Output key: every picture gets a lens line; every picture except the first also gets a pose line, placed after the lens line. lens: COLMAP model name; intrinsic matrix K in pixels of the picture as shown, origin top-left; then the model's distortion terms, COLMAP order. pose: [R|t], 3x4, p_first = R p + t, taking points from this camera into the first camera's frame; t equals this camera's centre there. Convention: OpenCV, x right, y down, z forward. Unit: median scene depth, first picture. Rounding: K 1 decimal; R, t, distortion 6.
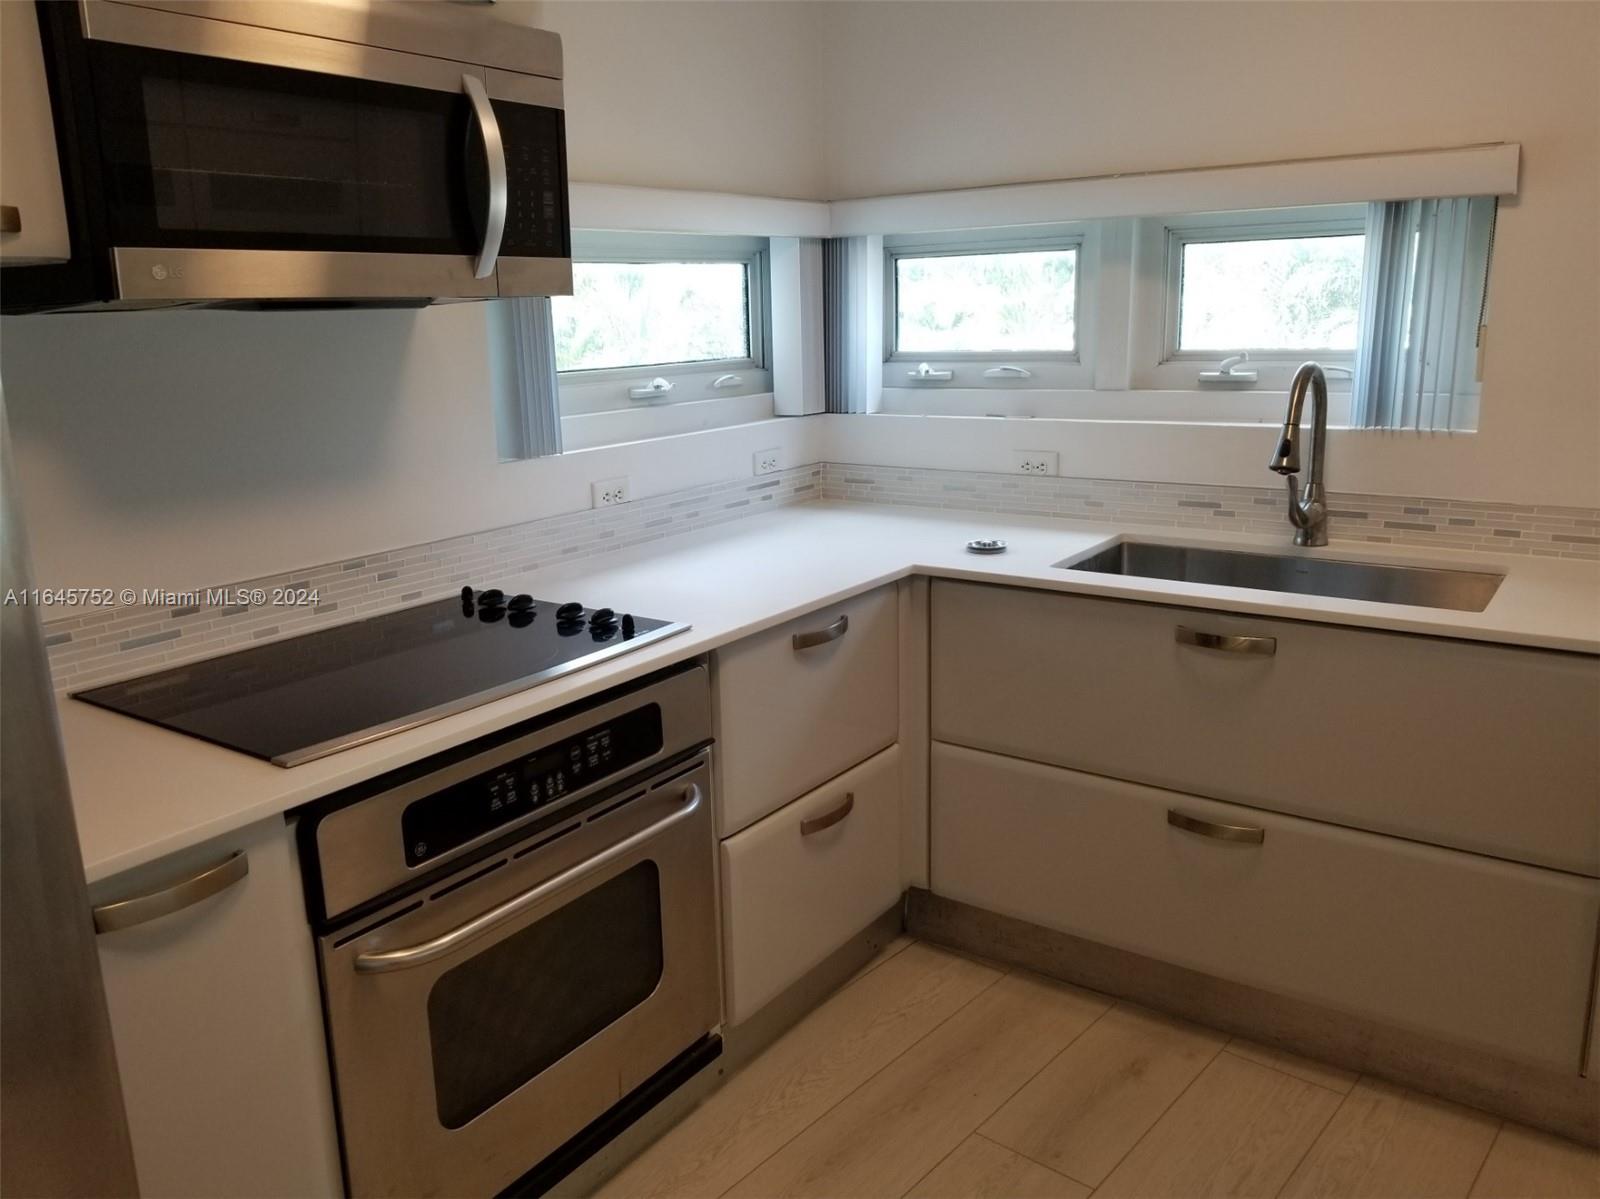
lens RADIAL K [[1269.1, 0, 795.3], [0, 1269.1, 610.4], [0, 0, 1]] dist [0.014338, -0.008047]
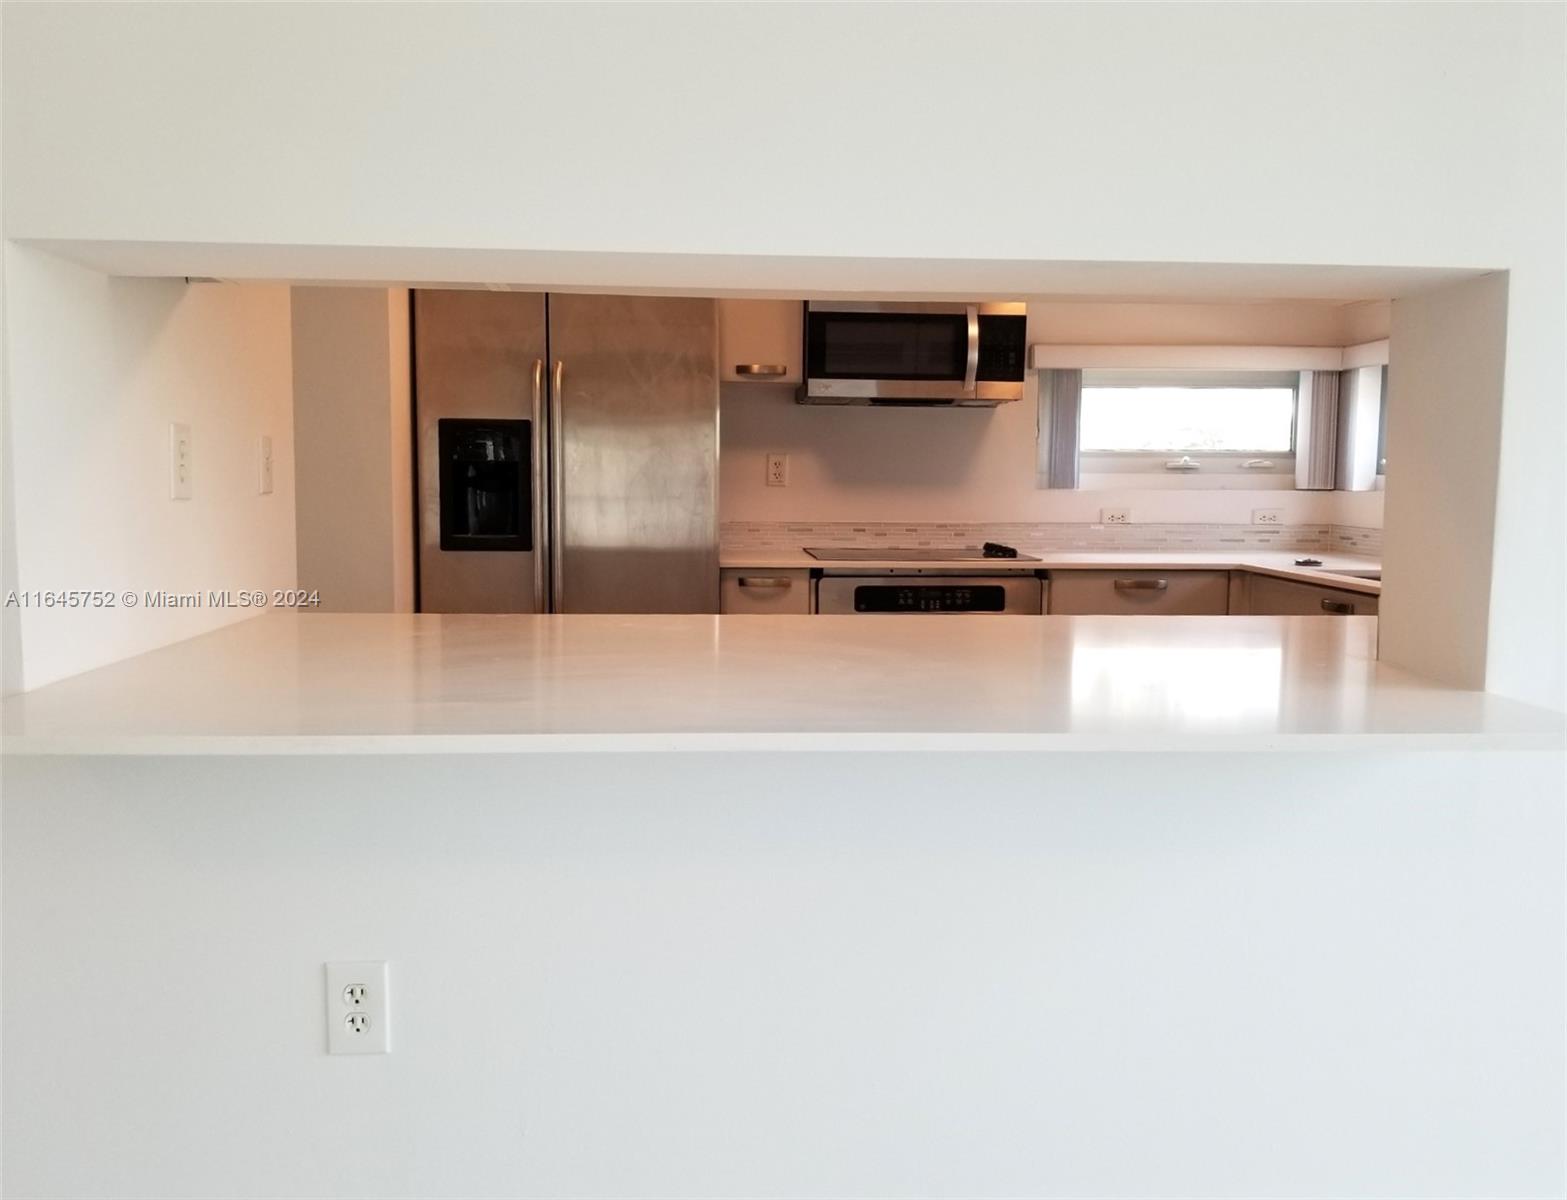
lens RADIAL K [[1369.5, 0, 774.4], [0, 1369.5, 599.9], [0, 0, 1]] dist [0.020462, -0.004690]
pose [[0.643121, 0.102320, -0.758898, 1.000578], [-0.202467, 0.978486, -0.039653, 0.190297], [0.738514, 0.179153, 0.650001, -0.549562]]
